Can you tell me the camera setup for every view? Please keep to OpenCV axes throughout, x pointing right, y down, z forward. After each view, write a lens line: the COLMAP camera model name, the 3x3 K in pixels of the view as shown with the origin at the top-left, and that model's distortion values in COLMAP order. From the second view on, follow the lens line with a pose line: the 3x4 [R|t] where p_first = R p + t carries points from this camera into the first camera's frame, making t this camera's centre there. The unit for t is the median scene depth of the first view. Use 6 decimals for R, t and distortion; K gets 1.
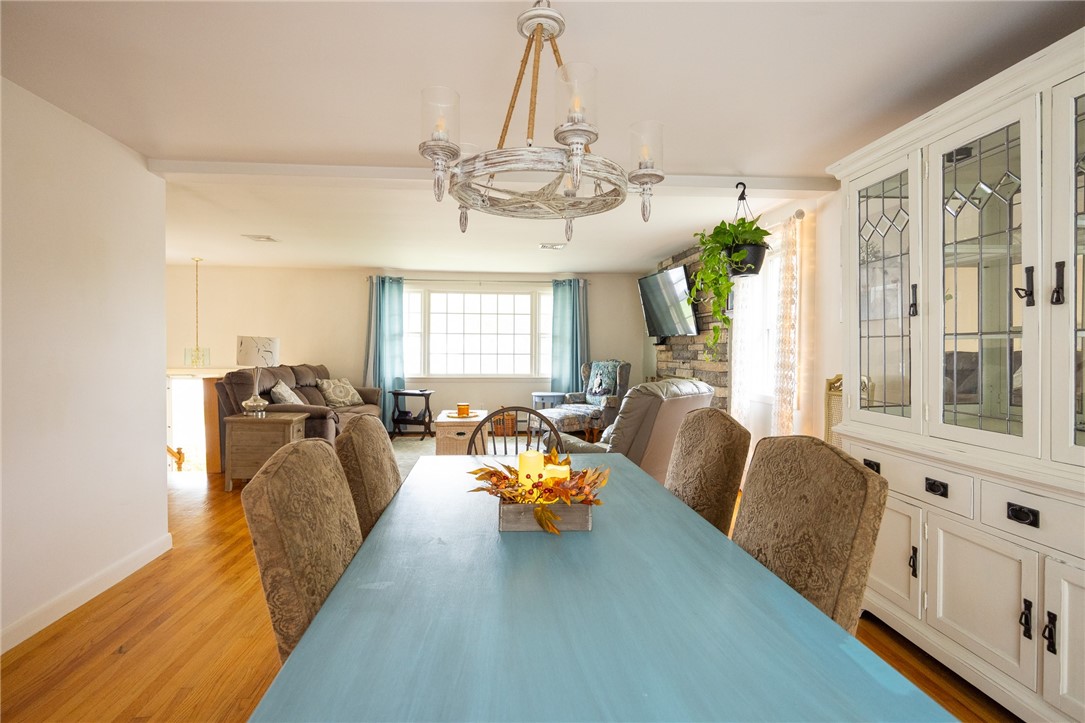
lens RADIAL K [[518.9, 0, 543.6], [0, 518.9, 355.7], [0, 0, 1]] dist [-0.020789, -0.000037]
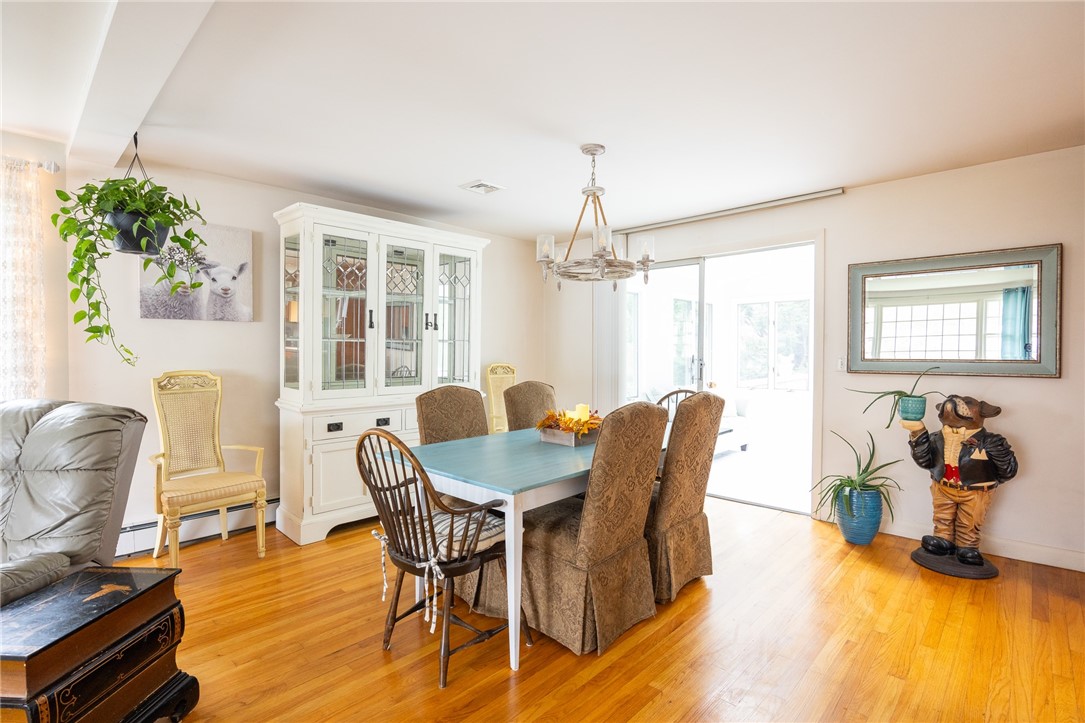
lens RADIAL K [[518.9, 0, 543.6], [0, 518.9, 355.7], [0, 0, 1]] dist [-0.020789, -0.000037]
pose [[-0.660748, -0.010777, 0.750530, -0.366933], [0.007452, 0.999753, 0.020916, -0.005669], [-0.750571, 0.019413, -0.660505, 0.641785]]
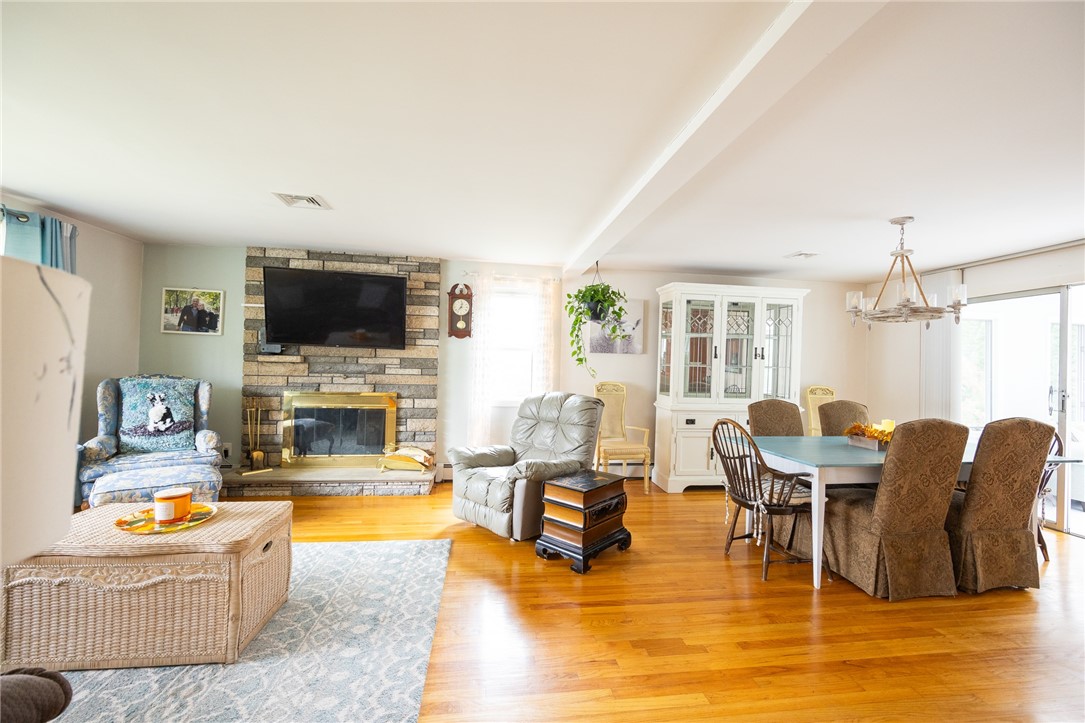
lens RADIAL K [[436.3, 0, 542.2], [0, 436.3, 364.8], [0, 0, 1]] dist [-0.000369, 0.000189]
pose [[-0.055205, 0.002336, 0.998472, -0.540434], [-0.010751, 0.999938, -0.002934, -0.009974], [-0.998417, -0.010897, -0.055176, 0.747092]]
